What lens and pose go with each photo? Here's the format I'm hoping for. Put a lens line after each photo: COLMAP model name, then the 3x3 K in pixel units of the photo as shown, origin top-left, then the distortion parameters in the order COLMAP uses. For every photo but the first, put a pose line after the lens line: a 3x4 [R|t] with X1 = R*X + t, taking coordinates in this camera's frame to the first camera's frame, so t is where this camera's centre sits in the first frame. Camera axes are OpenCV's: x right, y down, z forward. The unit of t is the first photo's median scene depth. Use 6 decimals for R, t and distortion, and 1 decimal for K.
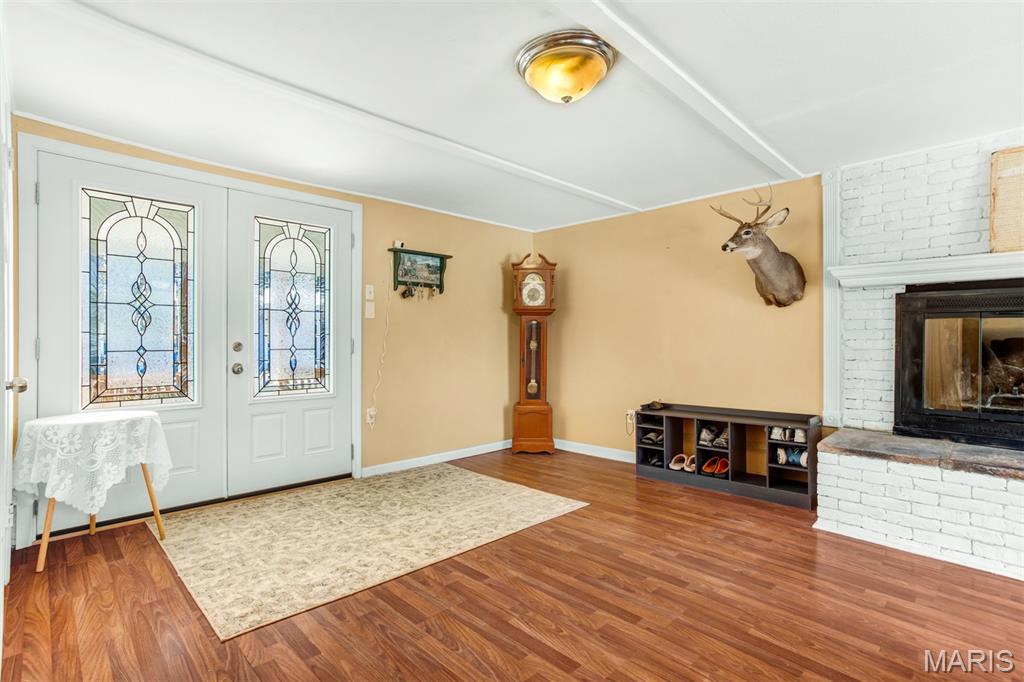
lens RADIAL K [[505.0, 0, 512.8], [0, 505.0, 340.7], [0, 0, 1]] dist [-0.005273, 0.000071]
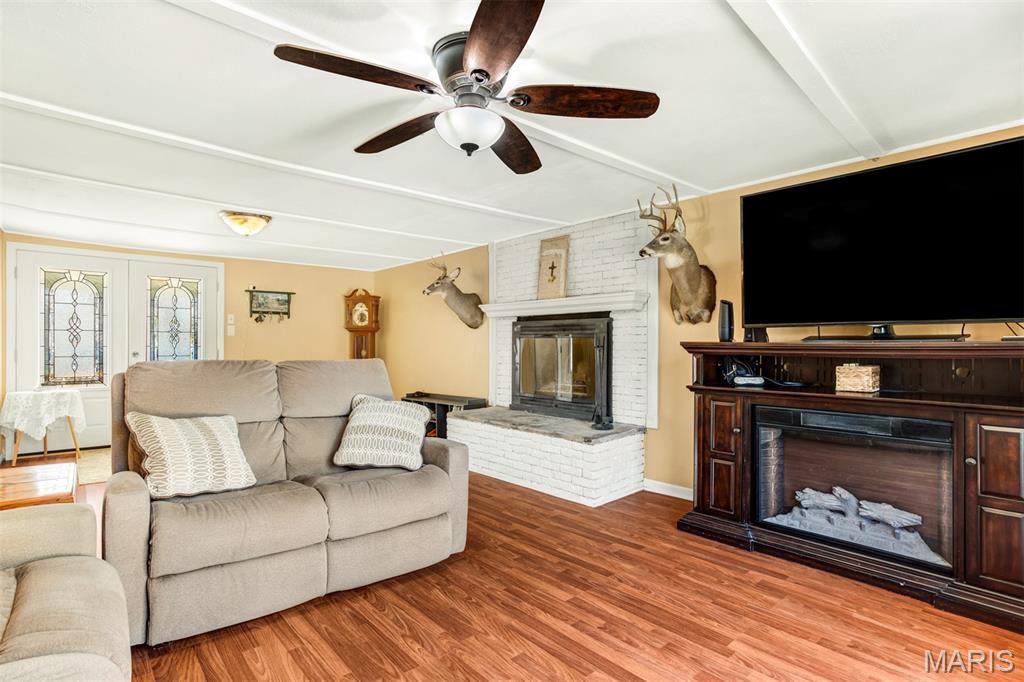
lens RADIAL K [[530.1, 0, 503.5], [0, 530.1, 346.8], [0, 0, 1]] dist [-0.000551, 0.000891]
pose [[0.996268, 0.001103, -0.086304, 0.699973], [-0.001343, 0.999995, -0.002718, -0.007921], [0.086301, 0.002824, 0.996265, -0.549822]]
